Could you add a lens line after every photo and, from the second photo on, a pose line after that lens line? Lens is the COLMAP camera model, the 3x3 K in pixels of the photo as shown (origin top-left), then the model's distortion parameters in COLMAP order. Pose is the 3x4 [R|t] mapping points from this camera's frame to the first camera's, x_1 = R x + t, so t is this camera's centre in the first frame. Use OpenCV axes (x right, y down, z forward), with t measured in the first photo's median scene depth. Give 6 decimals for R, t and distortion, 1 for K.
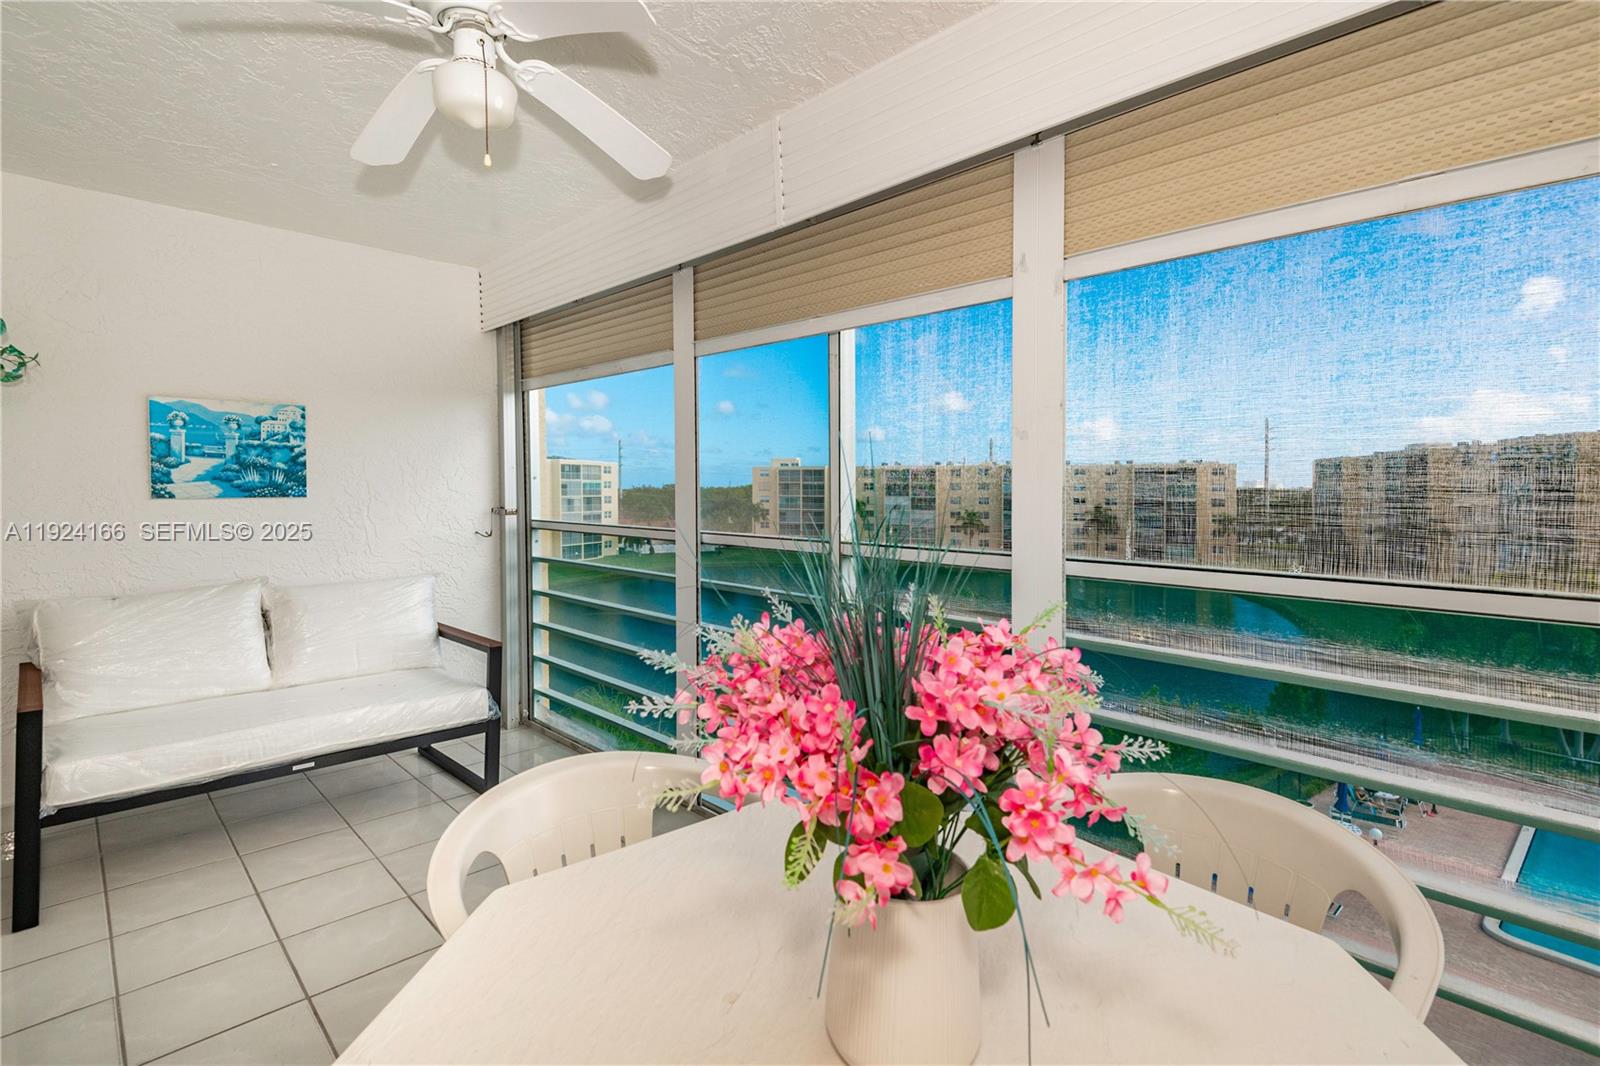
lens RADIAL K [[777.0, 0, 809.6], [0, 777.0, 510.9], [0, 0, 1]] dist [0.026492, 0.000245]
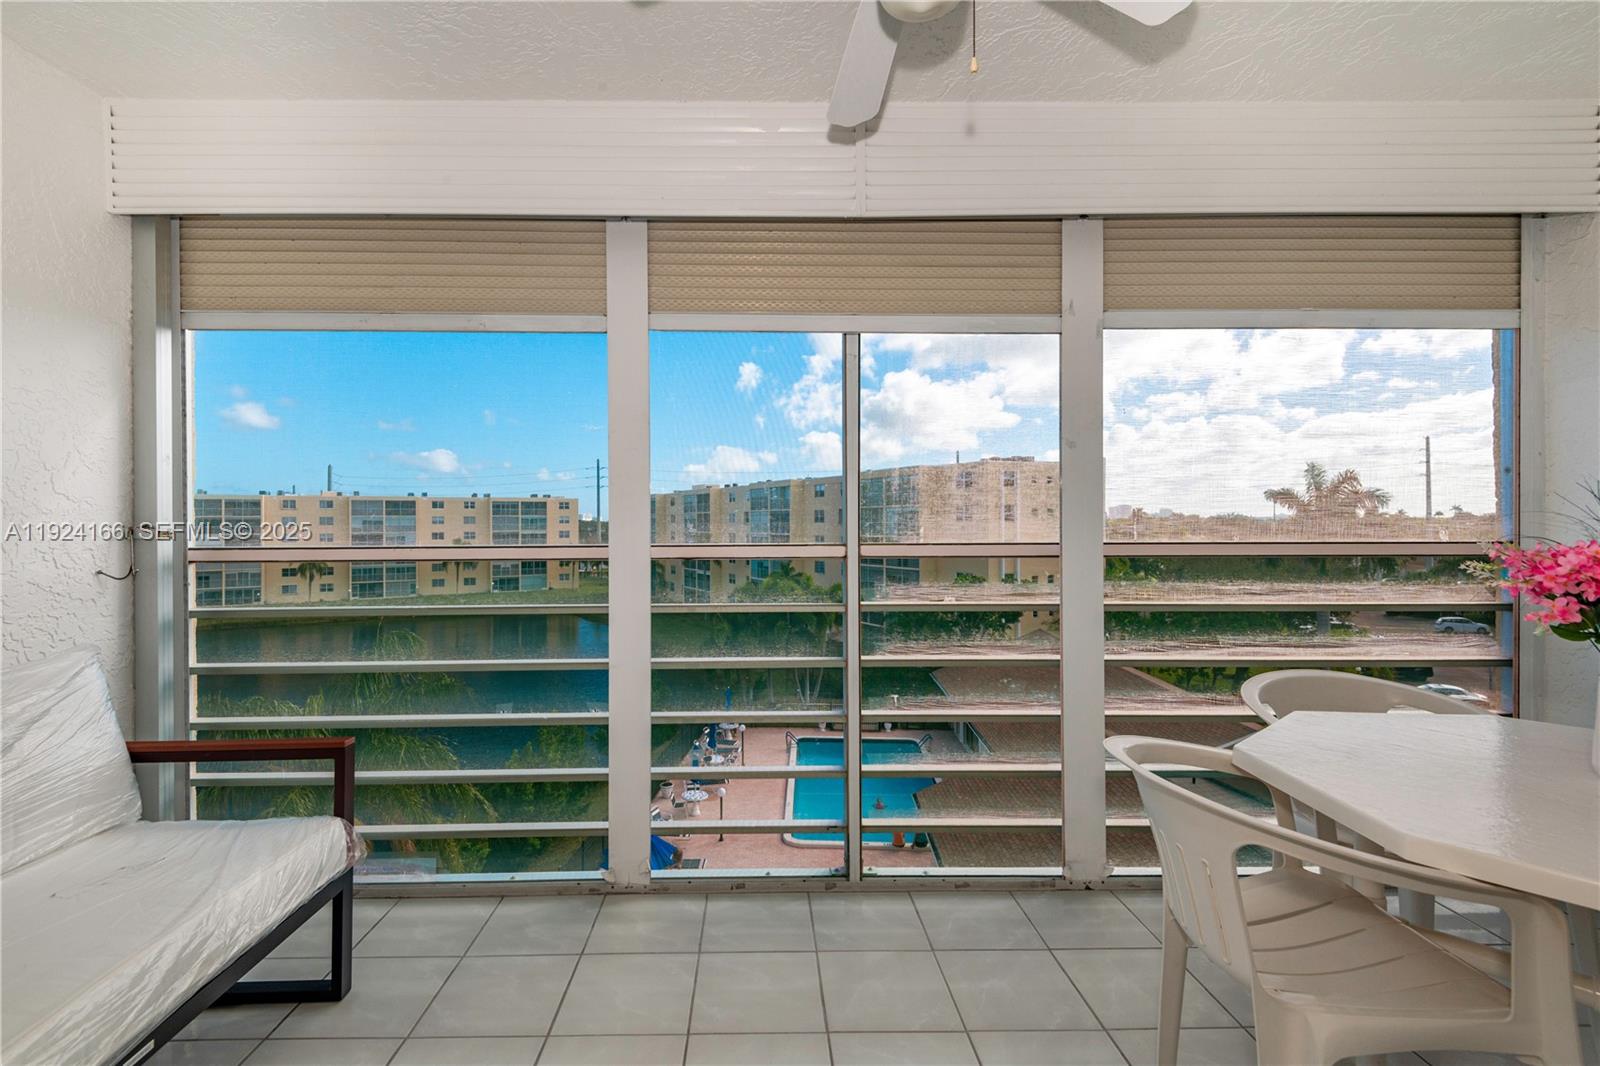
lens RADIAL K [[777.0, 0, 809.6], [0, 777.0, 510.9], [0, 0, 1]] dist [0.026492, 0.000245]
pose [[0.675680, -0.000338, 0.737195, -0.490530], [0.033753, 0.998965, -0.030478, 0.018078], [-0.736422, 0.045476, 0.674993, 0.248186]]
